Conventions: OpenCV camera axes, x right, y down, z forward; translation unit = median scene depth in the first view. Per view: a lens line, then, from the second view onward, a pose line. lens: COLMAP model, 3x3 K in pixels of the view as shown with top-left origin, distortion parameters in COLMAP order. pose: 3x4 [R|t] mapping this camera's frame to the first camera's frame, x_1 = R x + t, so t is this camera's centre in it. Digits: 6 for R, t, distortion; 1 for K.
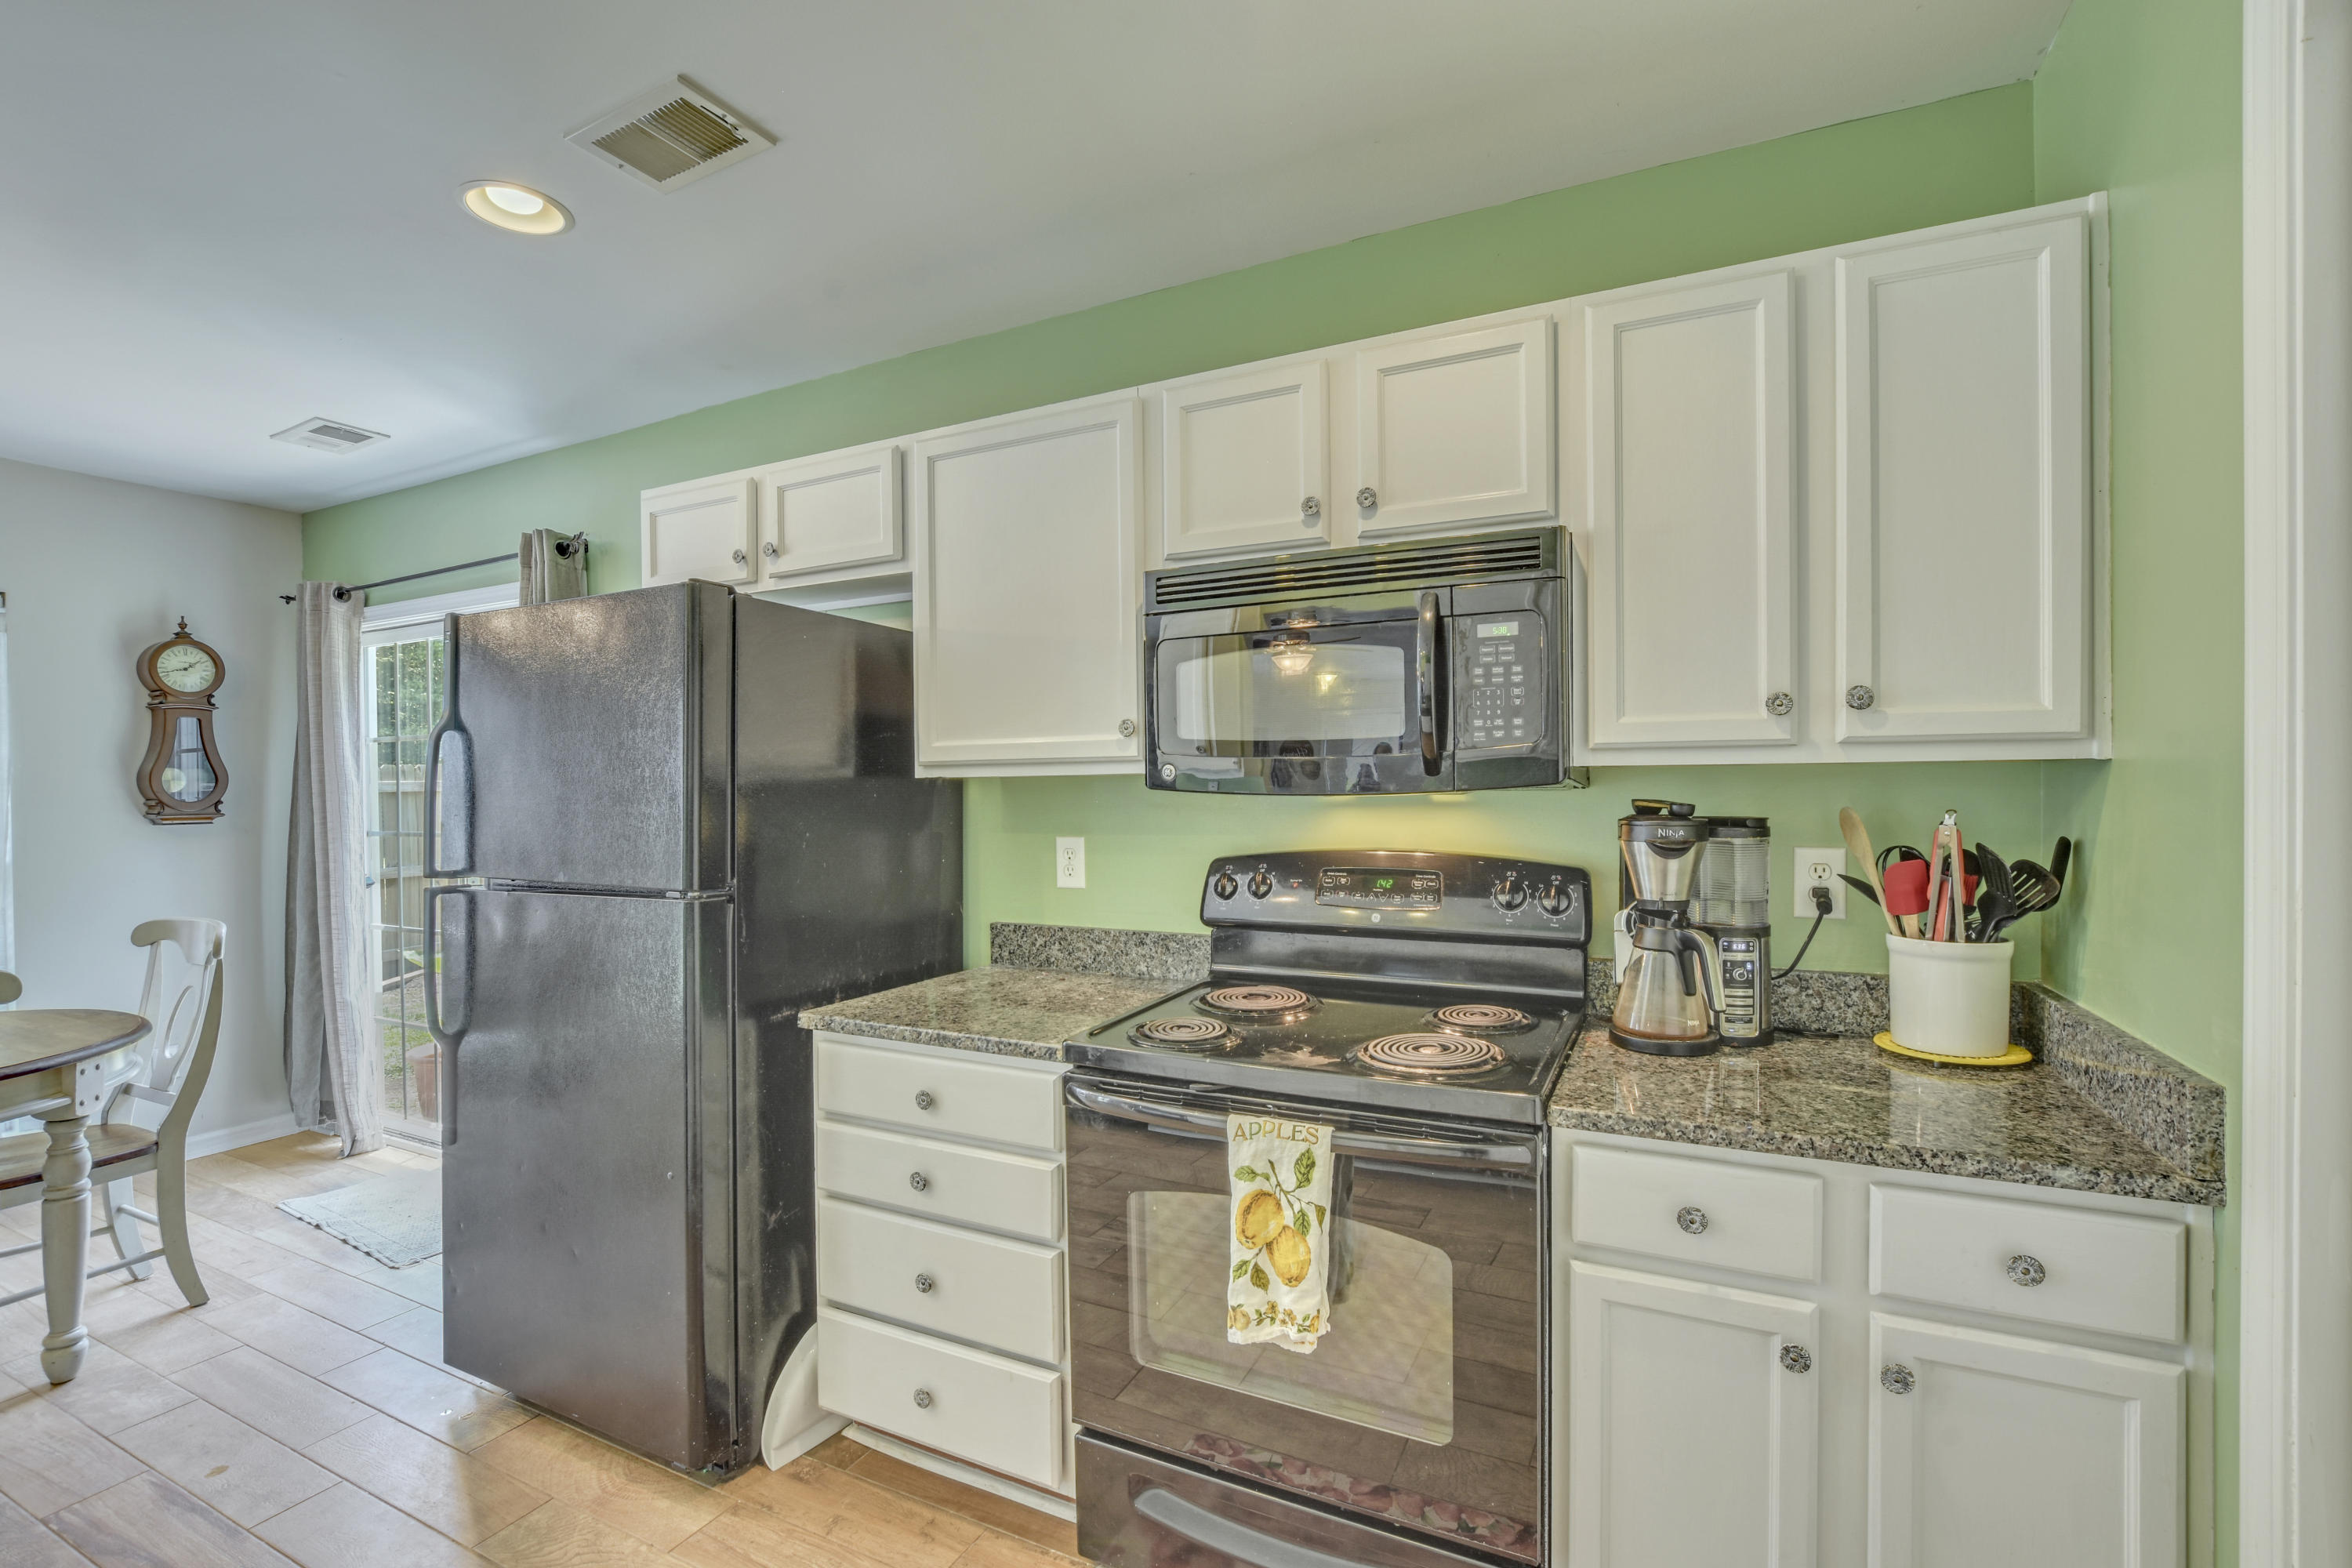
lens RADIAL K [[1041.0, 0, 1180.8], [0, 1041.0, 791.6], [0, 0, 1]] dist [-0.019450, 0.000531]
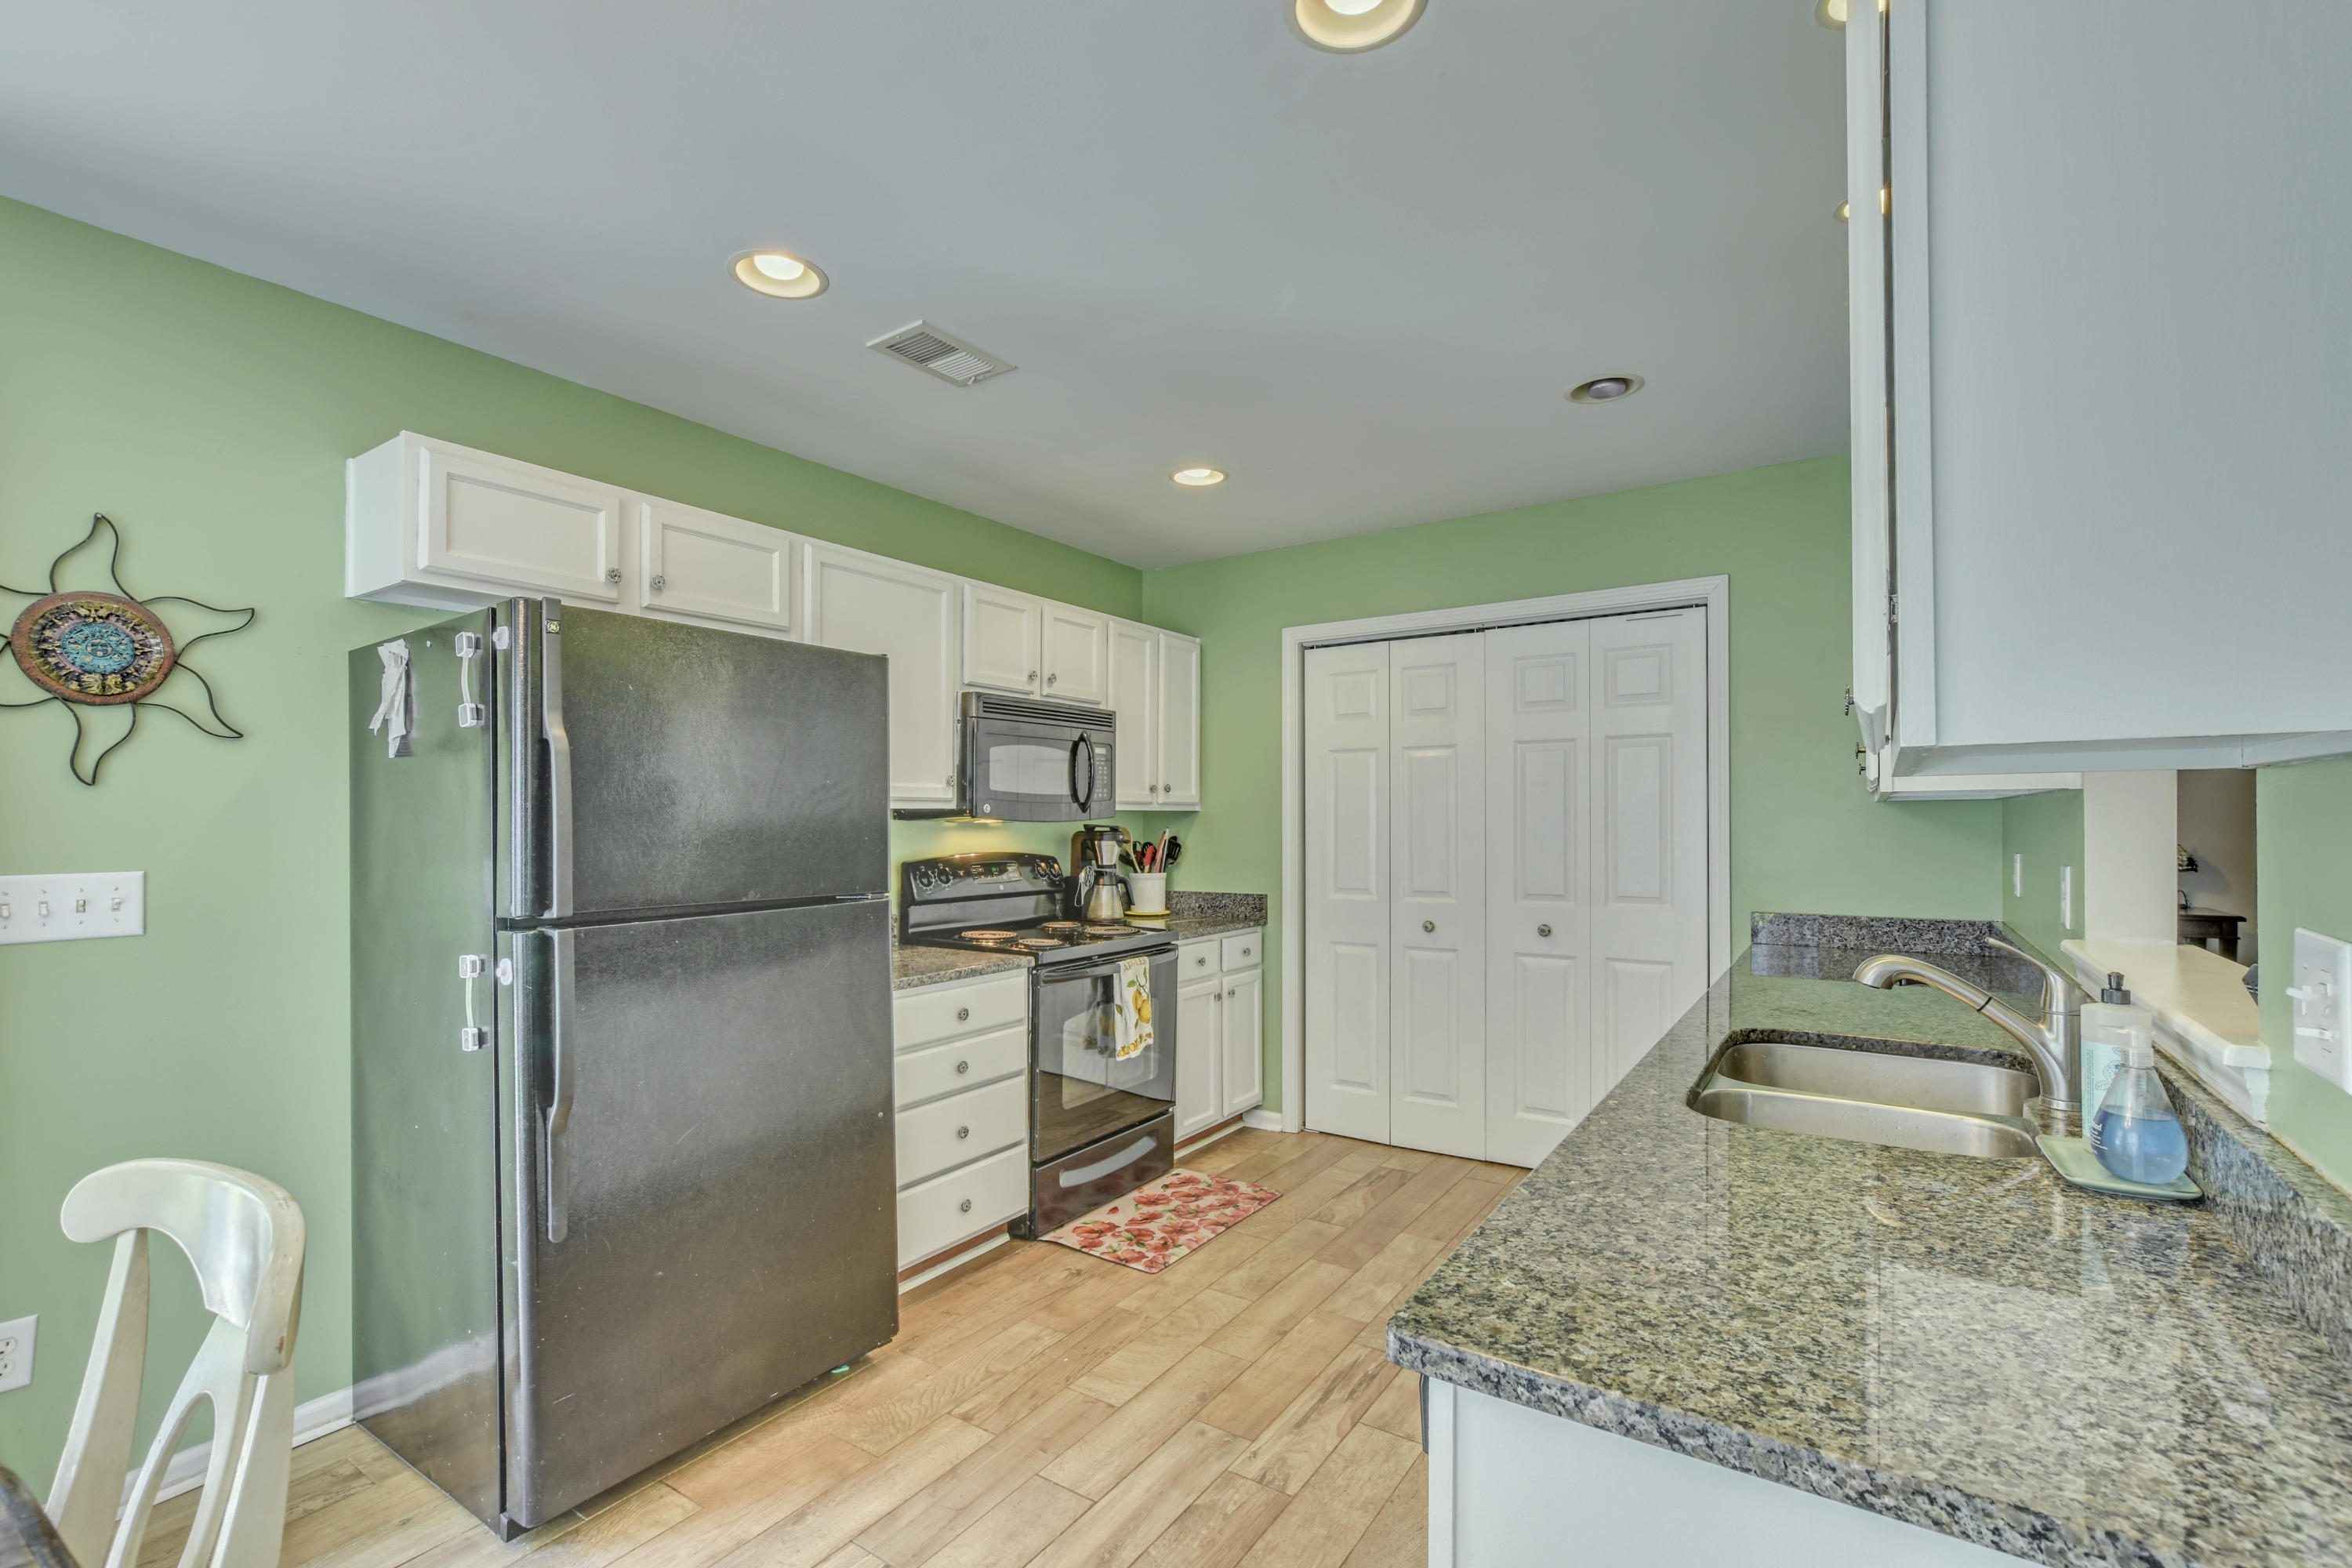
lens RADIAL K [[1039.7, 0, 1195.6], [0, 1039.7, 811.4], [0, 0, 1]] dist [-0.002125, 0.000449]
pose [[0.110934, 0.016965, 0.993683, -1.482355], [0.008231, 0.999804, -0.017988, 0.017547], [-0.993794, 0.010174, 0.110772, 0.394518]]
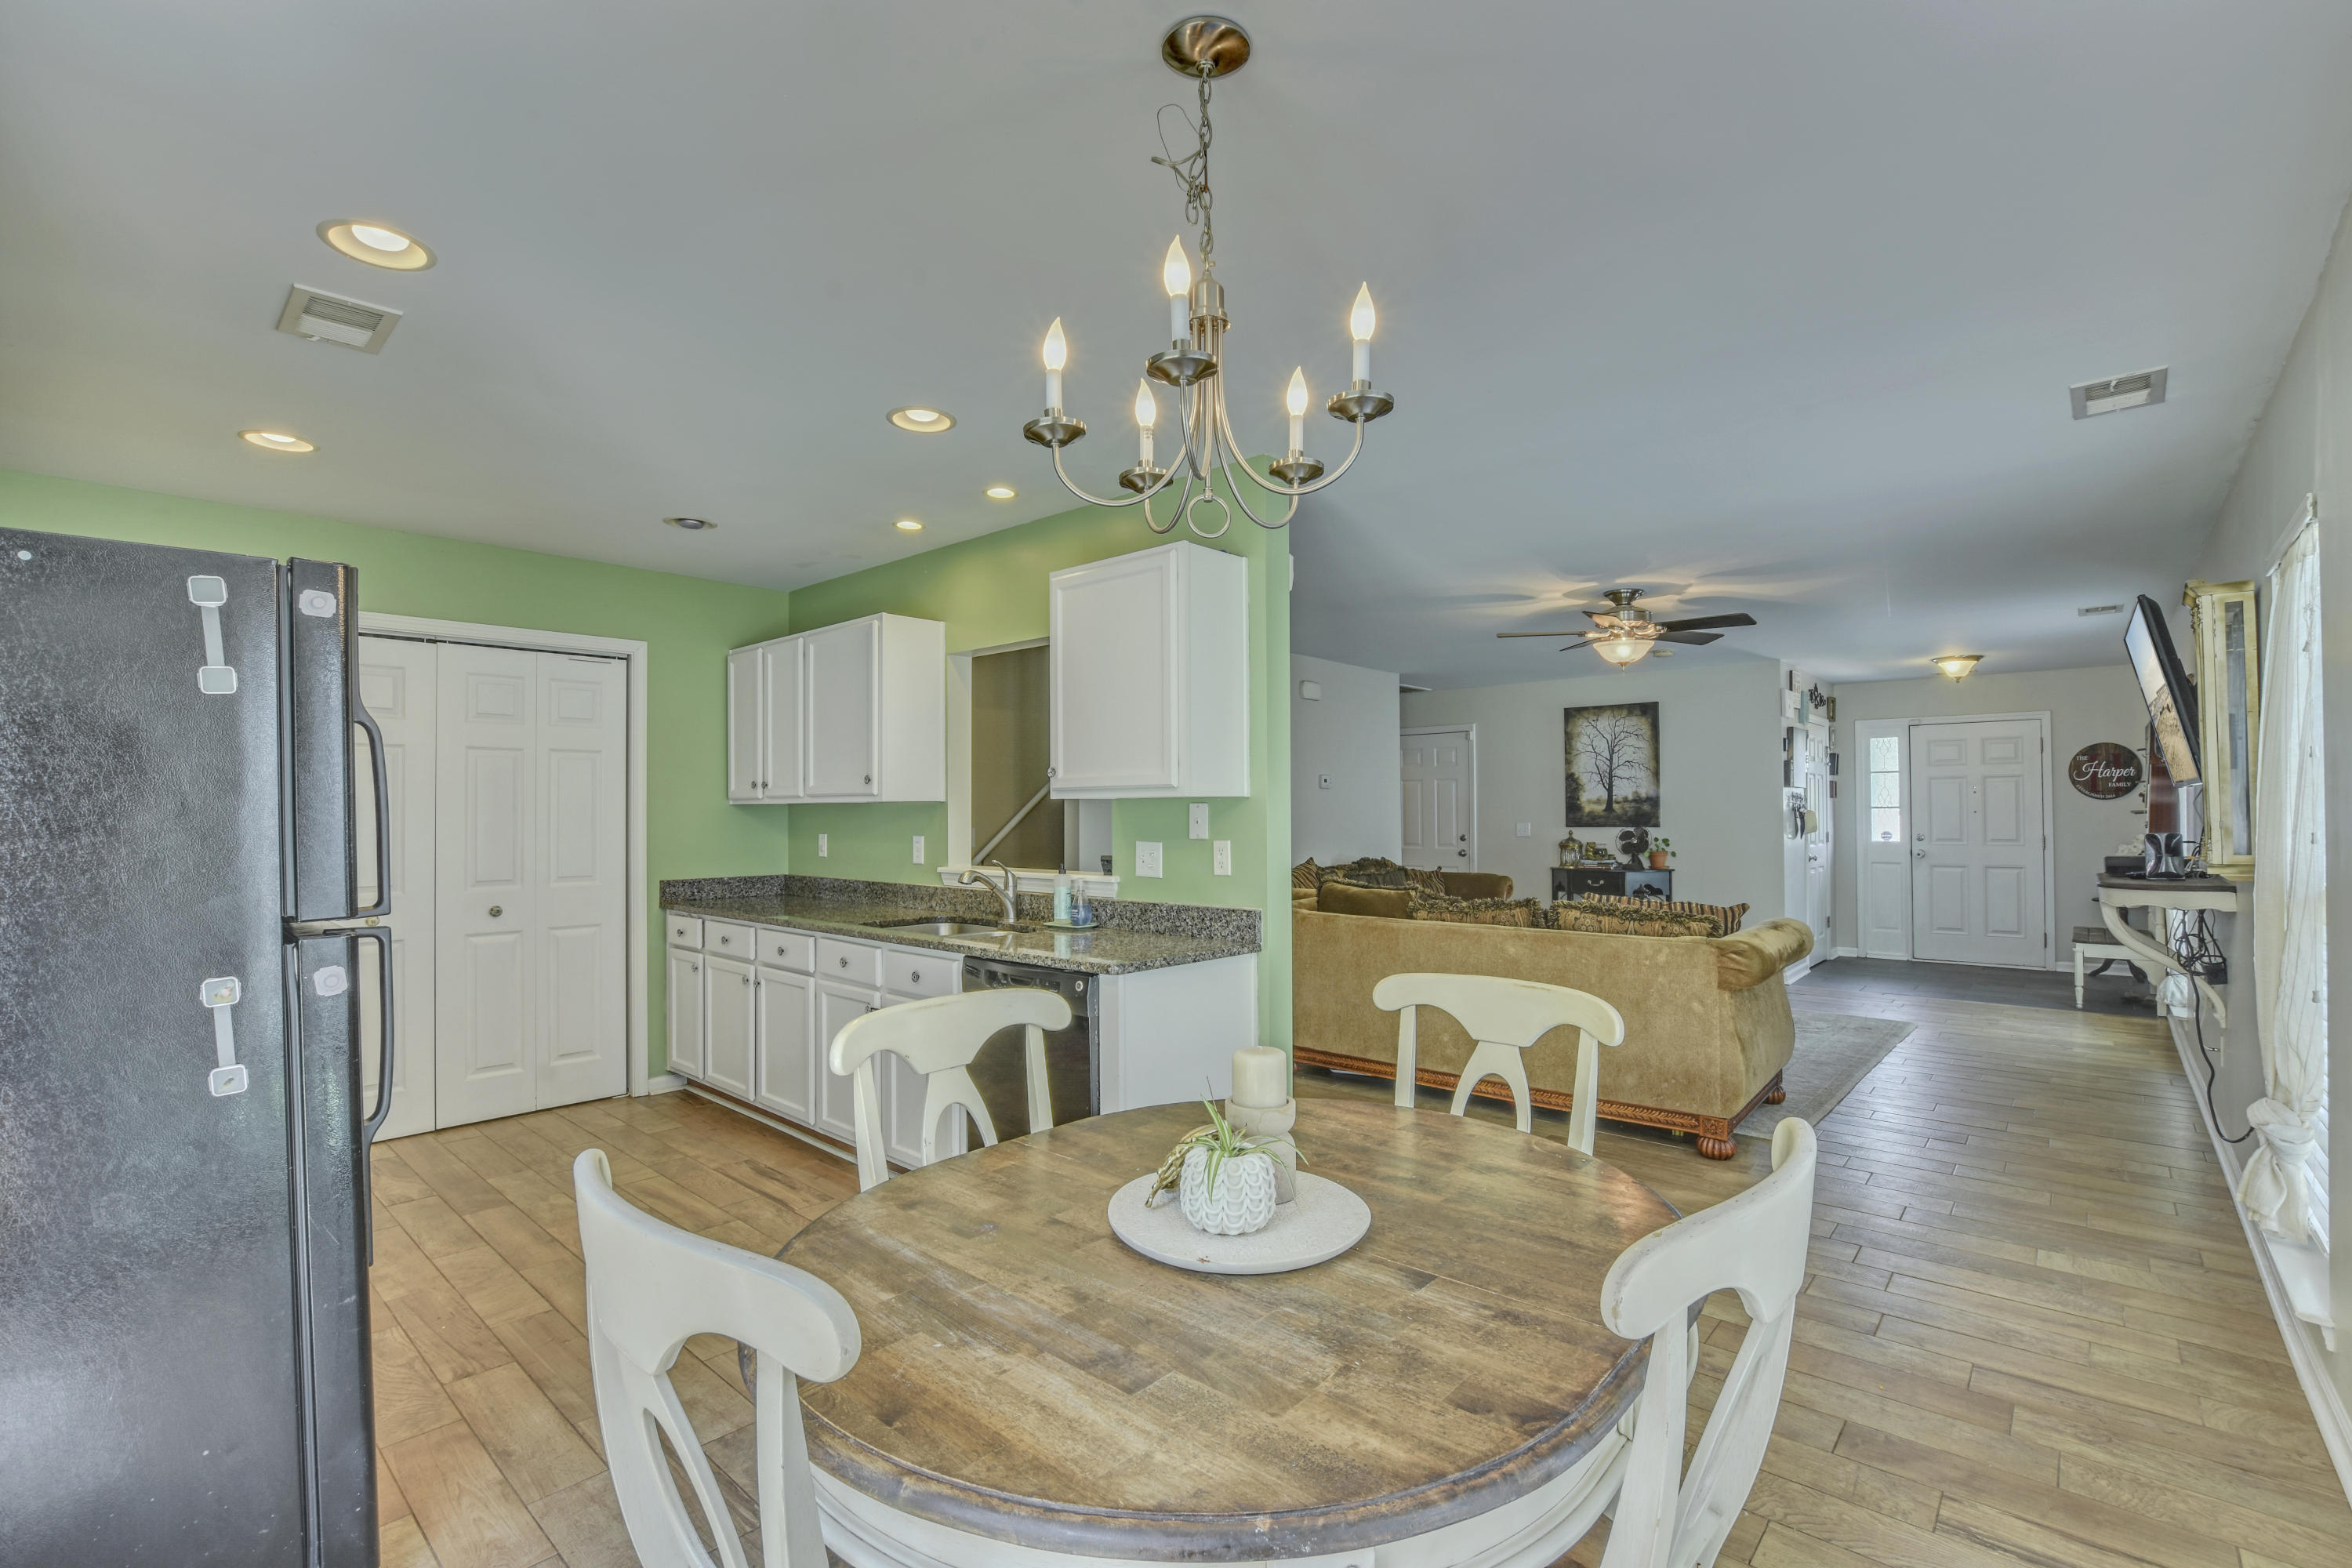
lens RADIAL K [[1050.3, 0, 1124.9], [0, 1050.3, 817.1], [0, 0, 1]] dist [-0.031875, 0.000531]
pose [[-0.952849, 0.012460, 0.303189, -1.493015], [0.014313, 0.999890, 0.003888, 0.016263], [-0.303107, 0.008044, -0.952923, 1.575888]]
